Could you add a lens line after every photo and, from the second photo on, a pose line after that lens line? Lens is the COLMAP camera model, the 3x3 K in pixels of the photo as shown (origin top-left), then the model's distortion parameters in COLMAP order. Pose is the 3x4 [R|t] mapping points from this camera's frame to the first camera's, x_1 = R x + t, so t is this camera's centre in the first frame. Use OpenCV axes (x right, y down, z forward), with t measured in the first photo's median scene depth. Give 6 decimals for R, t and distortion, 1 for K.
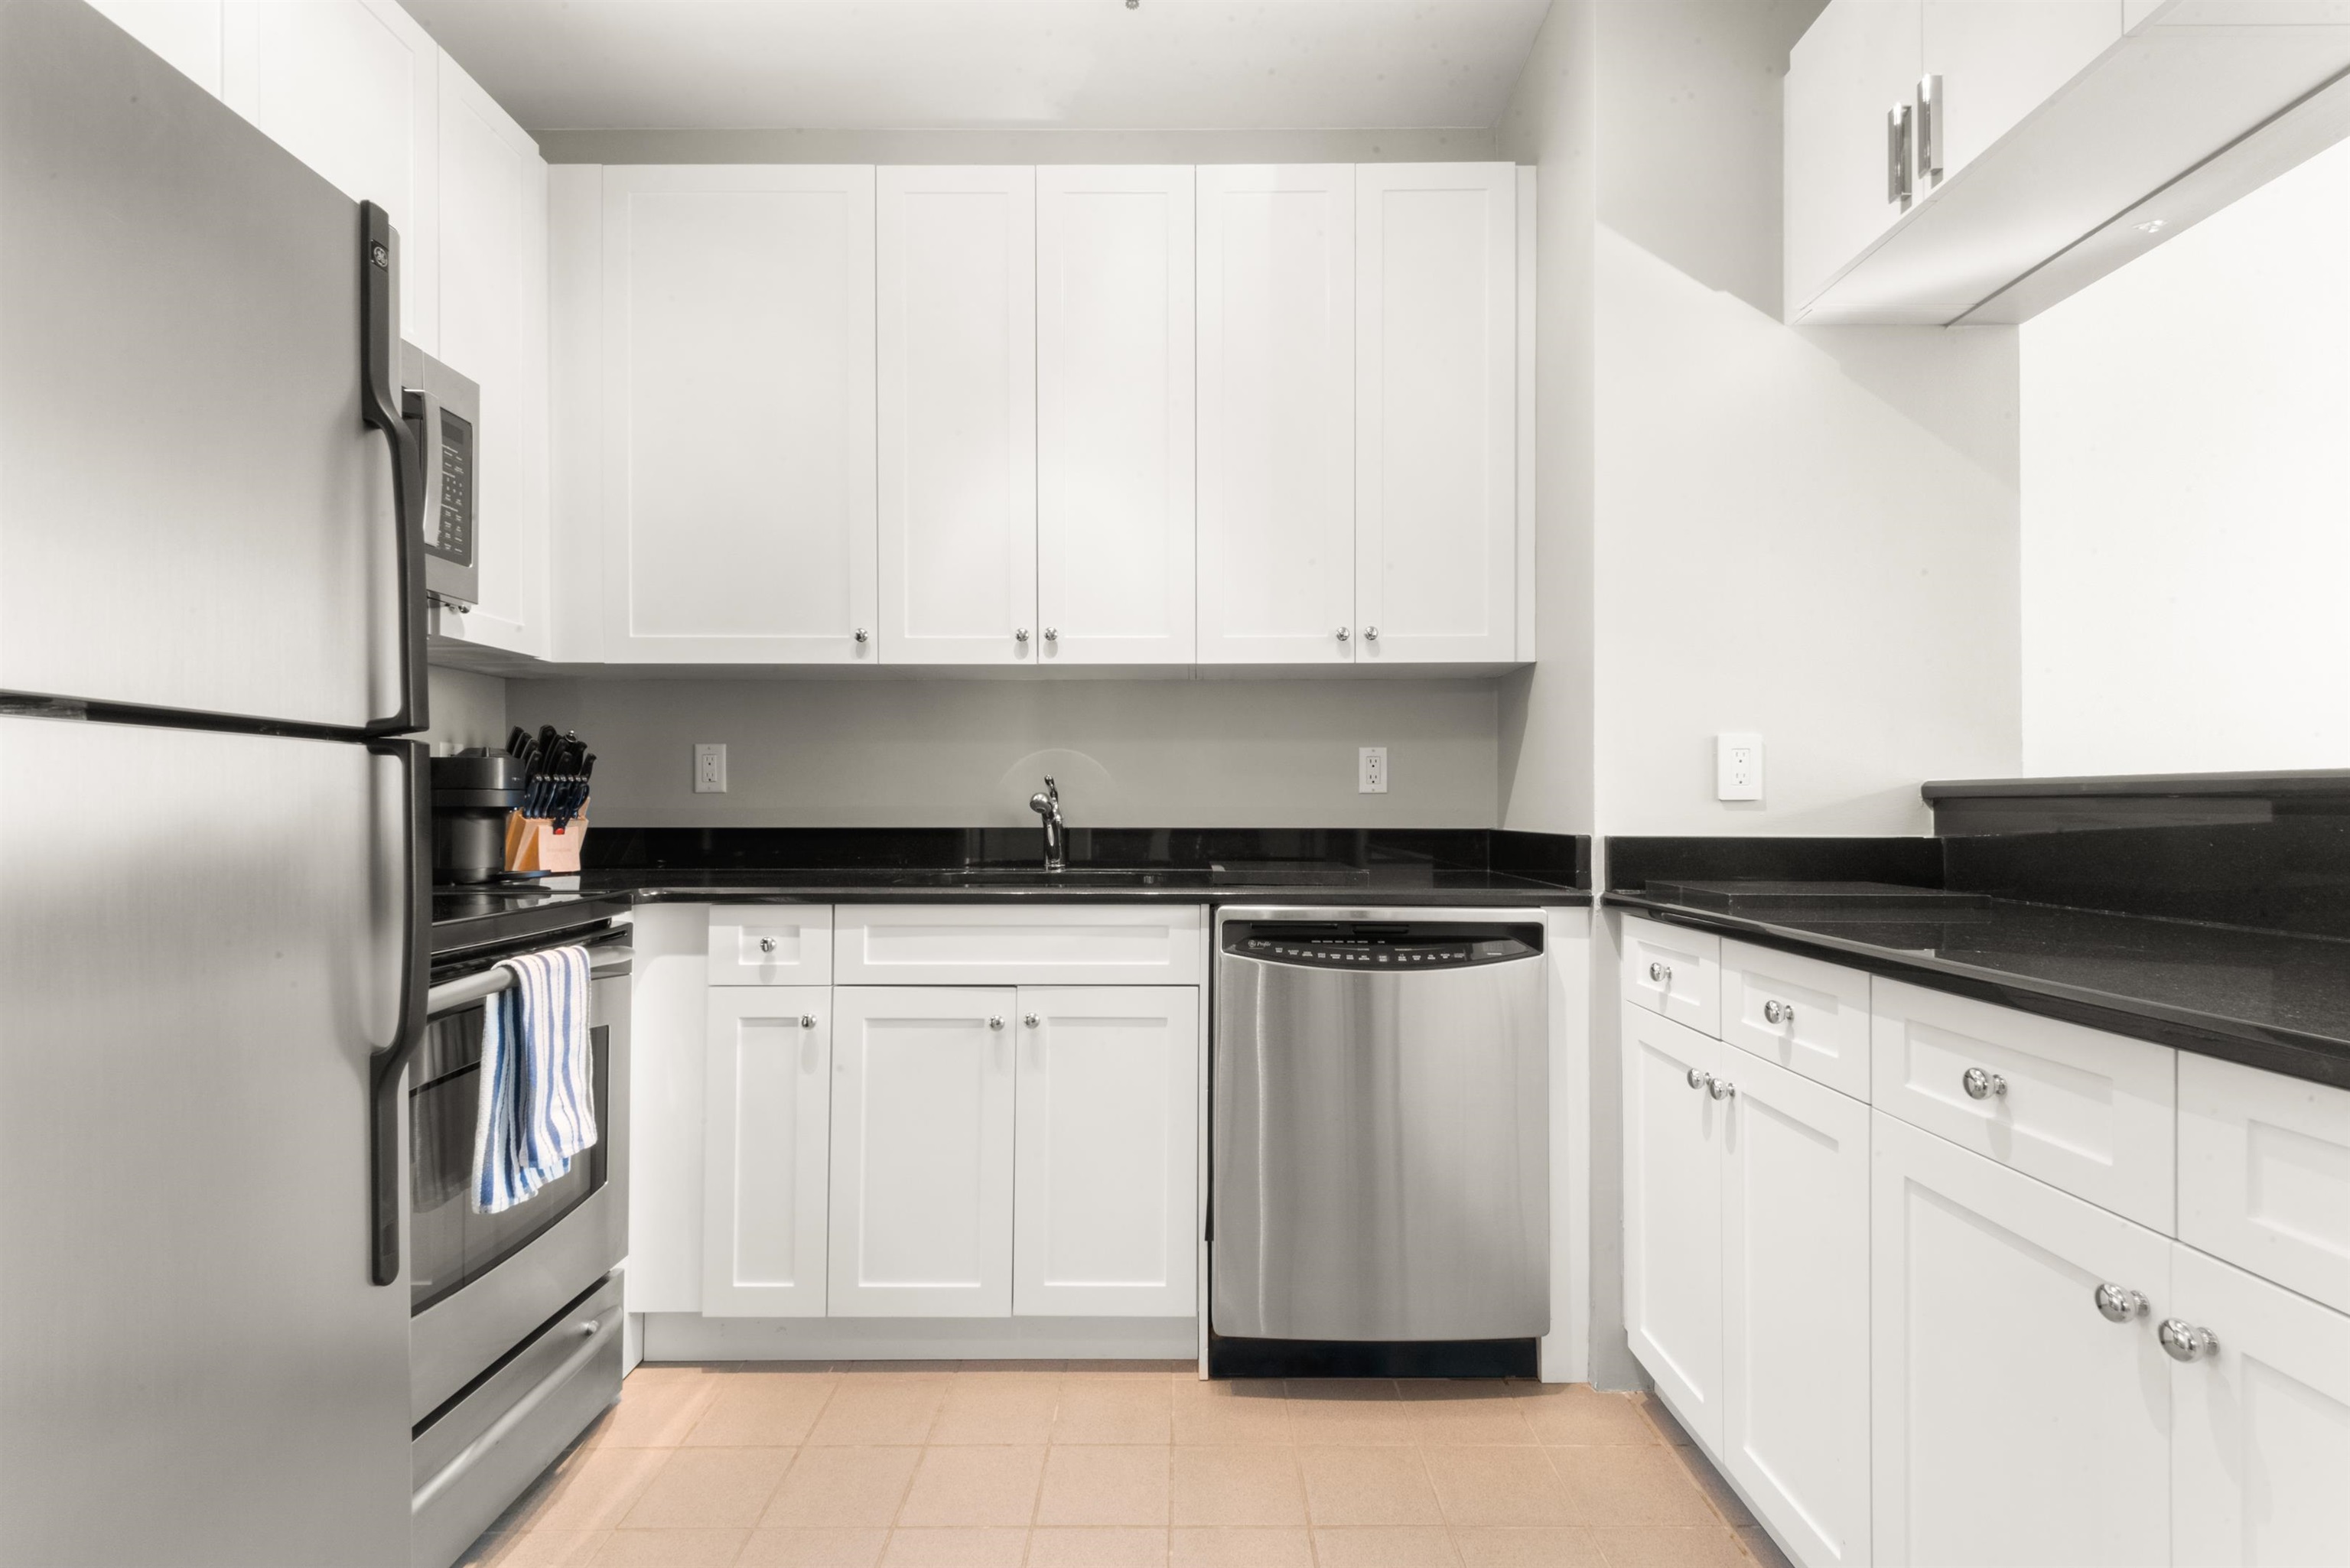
lens RADIAL K [[1085.4, 0, 1175.6], [0, 1085.4, 795.4], [0, 0, 1]] dist [0.035681, -0.023967]
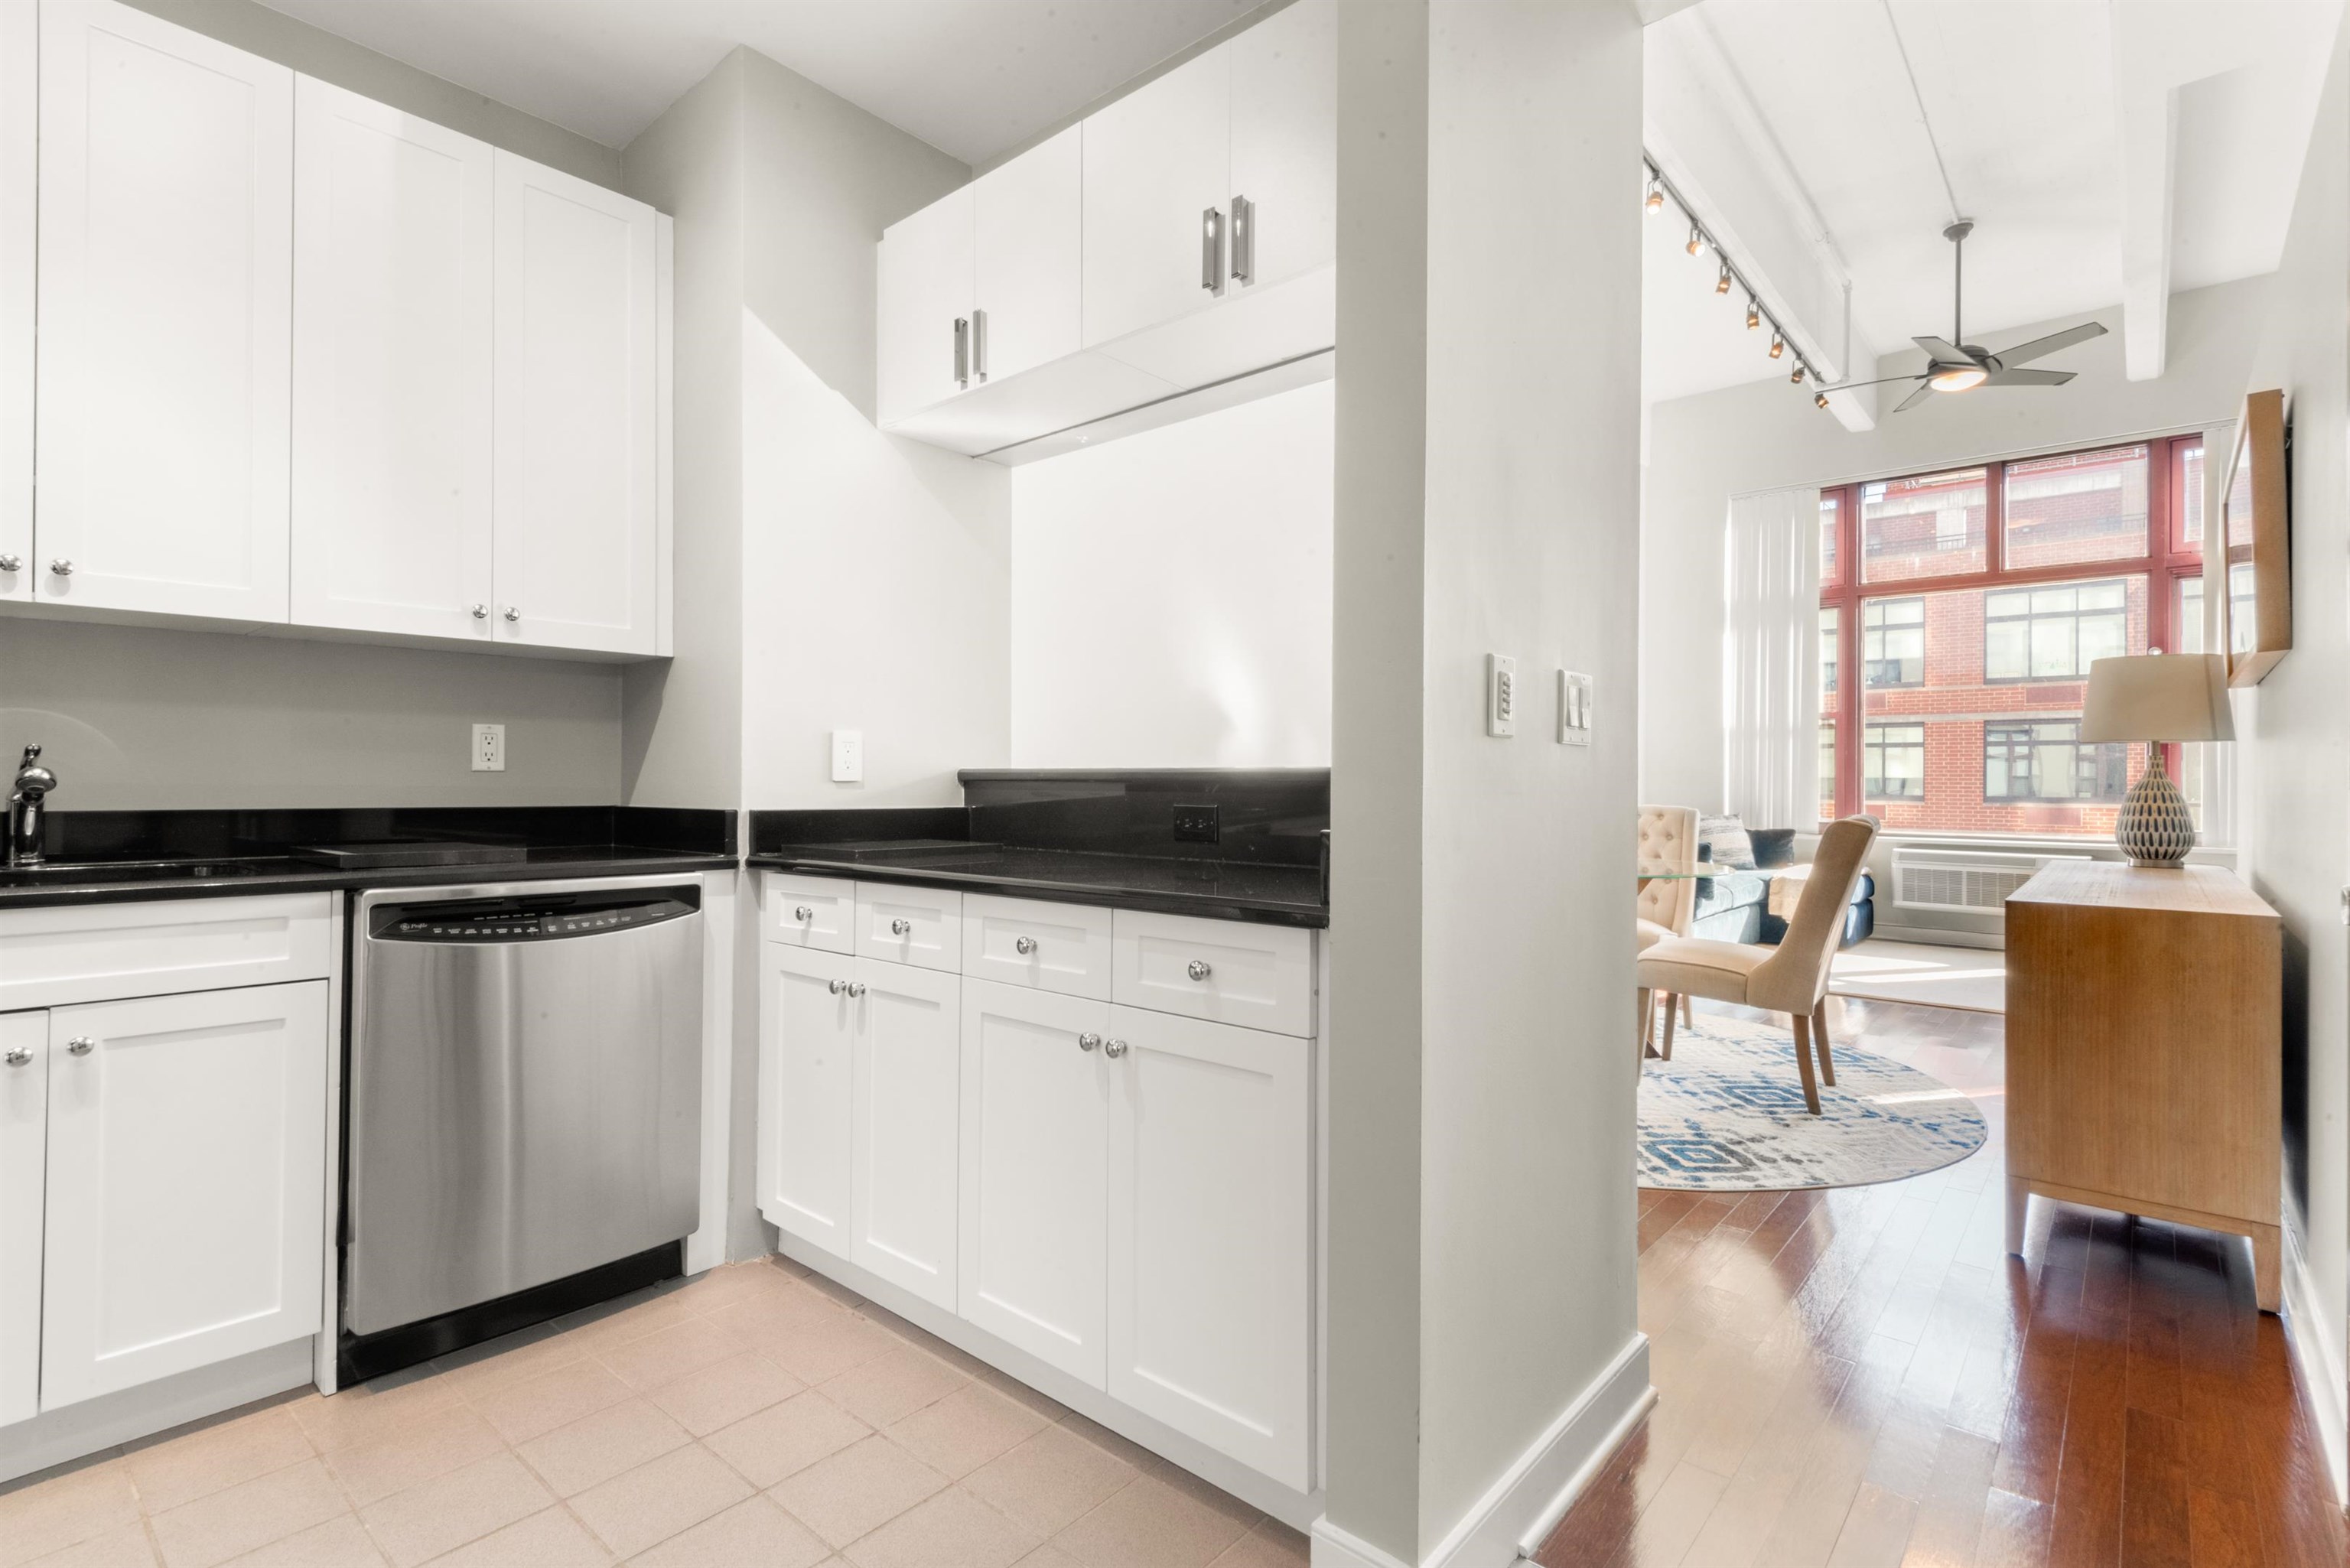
lens RADIAL K [[1067.7, 0, 1187.5], [0, 1067.7, 781.5], [0, 0, 1]] dist [0.030919, -0.023029]
pose [[0.651529, 0.003811, 0.758614, -0.200820], [-0.011505, 0.999922, 0.004857, -0.006402], [-0.758536, -0.011892, 0.651522, -0.157129]]
